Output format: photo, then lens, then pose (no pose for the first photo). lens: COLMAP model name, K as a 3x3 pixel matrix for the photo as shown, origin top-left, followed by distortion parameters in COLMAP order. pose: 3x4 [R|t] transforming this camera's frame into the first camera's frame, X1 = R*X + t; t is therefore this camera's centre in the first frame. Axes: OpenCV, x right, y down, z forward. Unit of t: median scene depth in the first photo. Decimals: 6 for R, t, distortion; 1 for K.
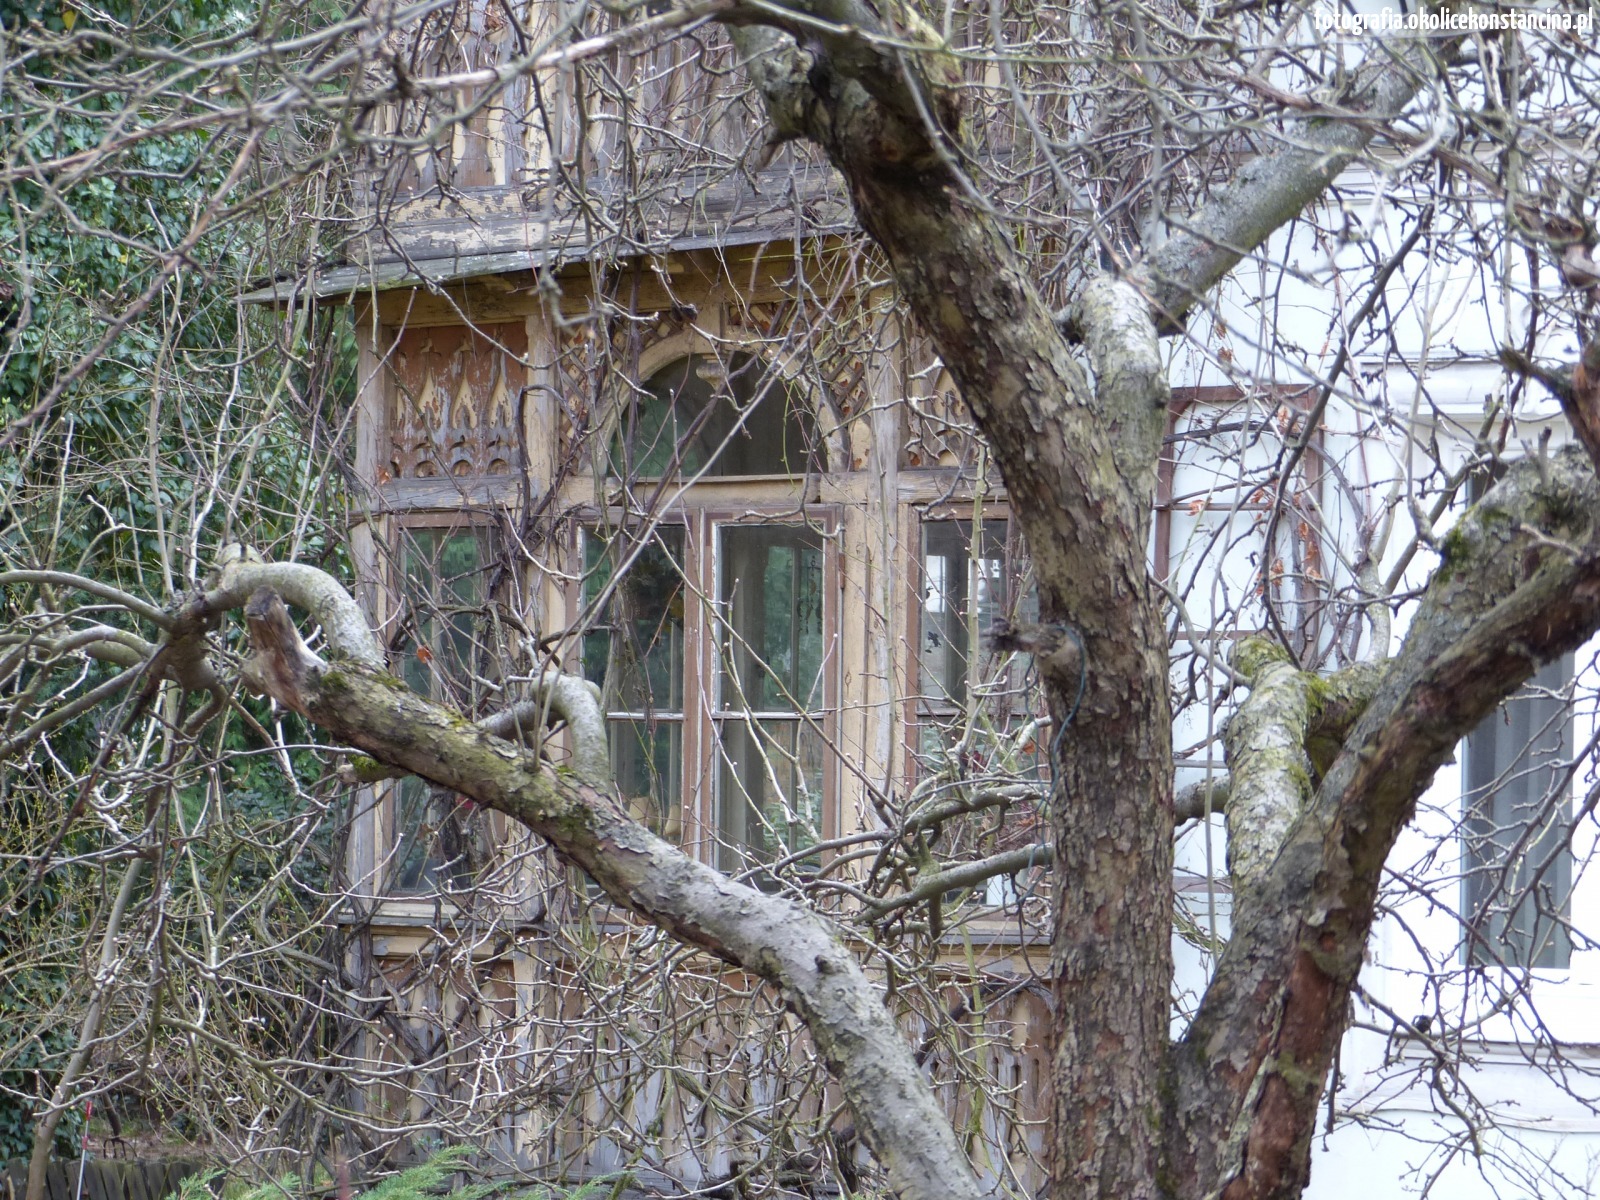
lens RADIAL K [[7212.1, 0, 800.0], [0, 7212.1, 600.0], [0, 0, 1]] dist [0.311492, 5.305696]
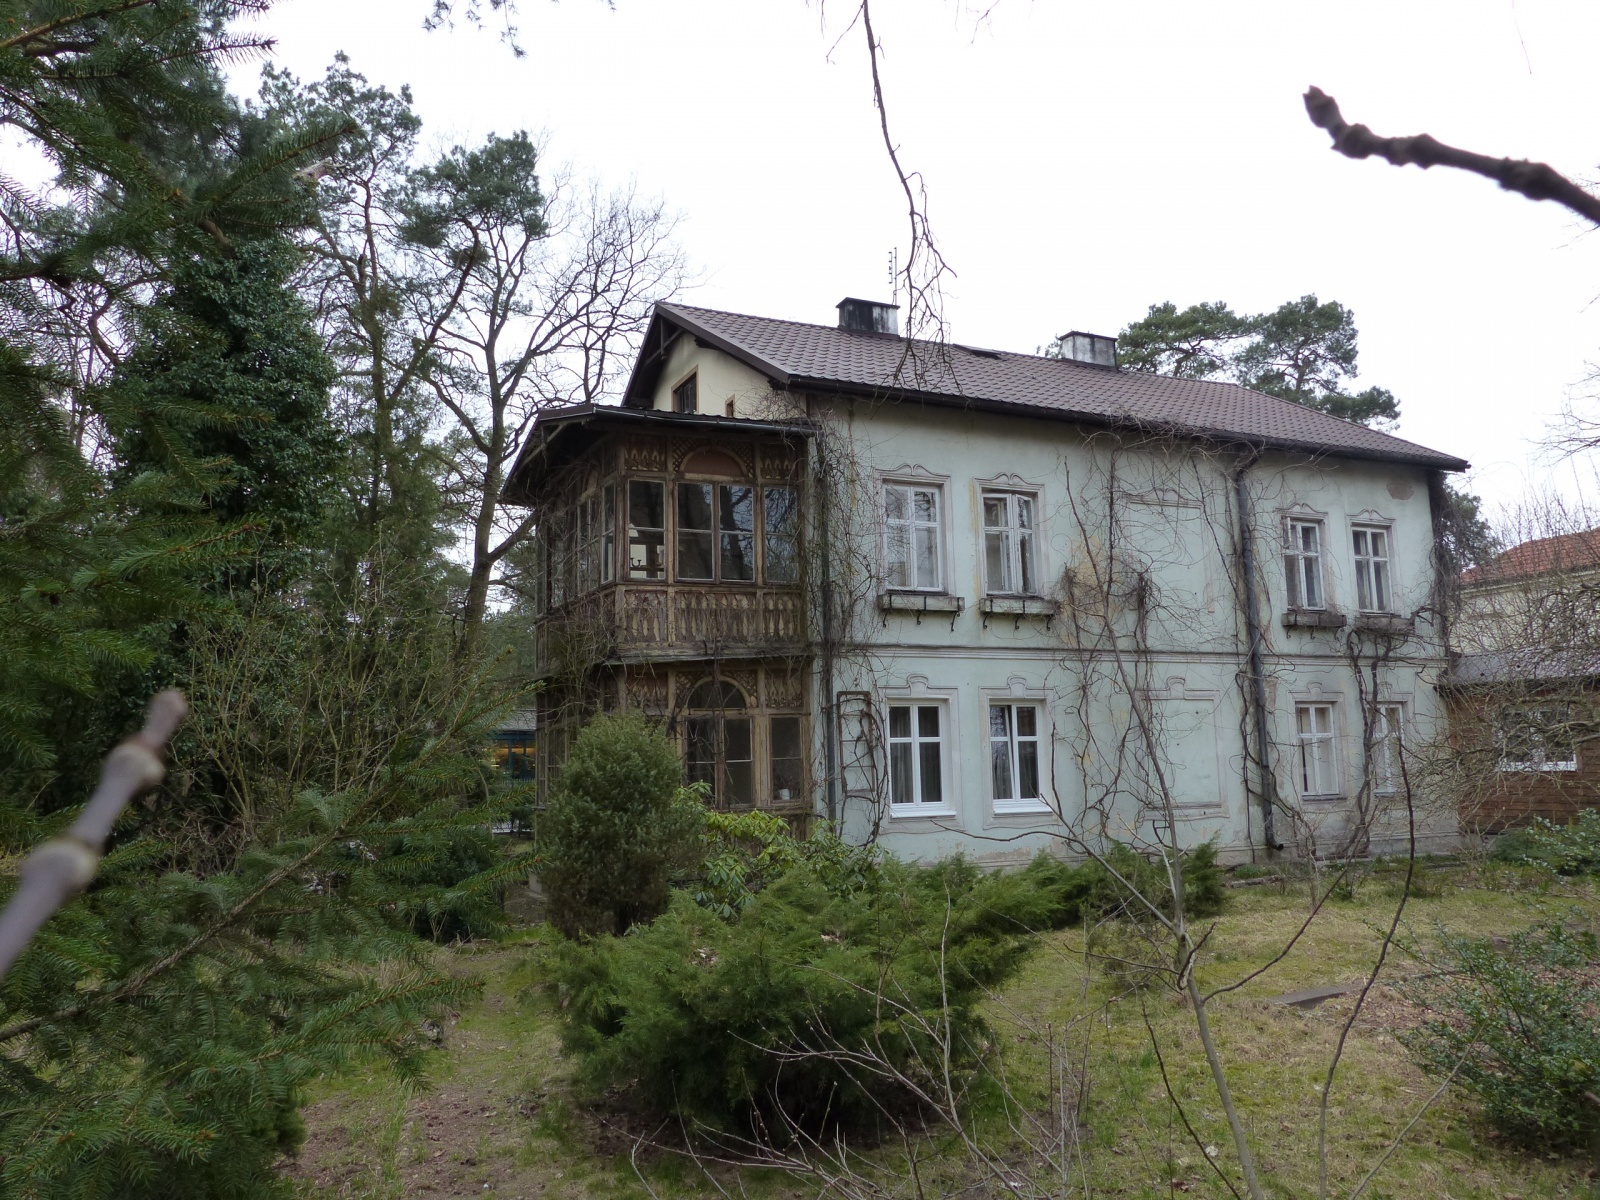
lens RADIAL K [[1307.2, 0, 807.2], [0, 1307.2, 599.8], [0, 0, 1]] dist [0.033805, 0.003400]
pose [[0.434366, 0.081617, 0.897031, -0.738675], [0.010302, 0.995371, -0.095553, -0.005930], [-0.900677, 0.050746, 0.431515, 0.594853]]
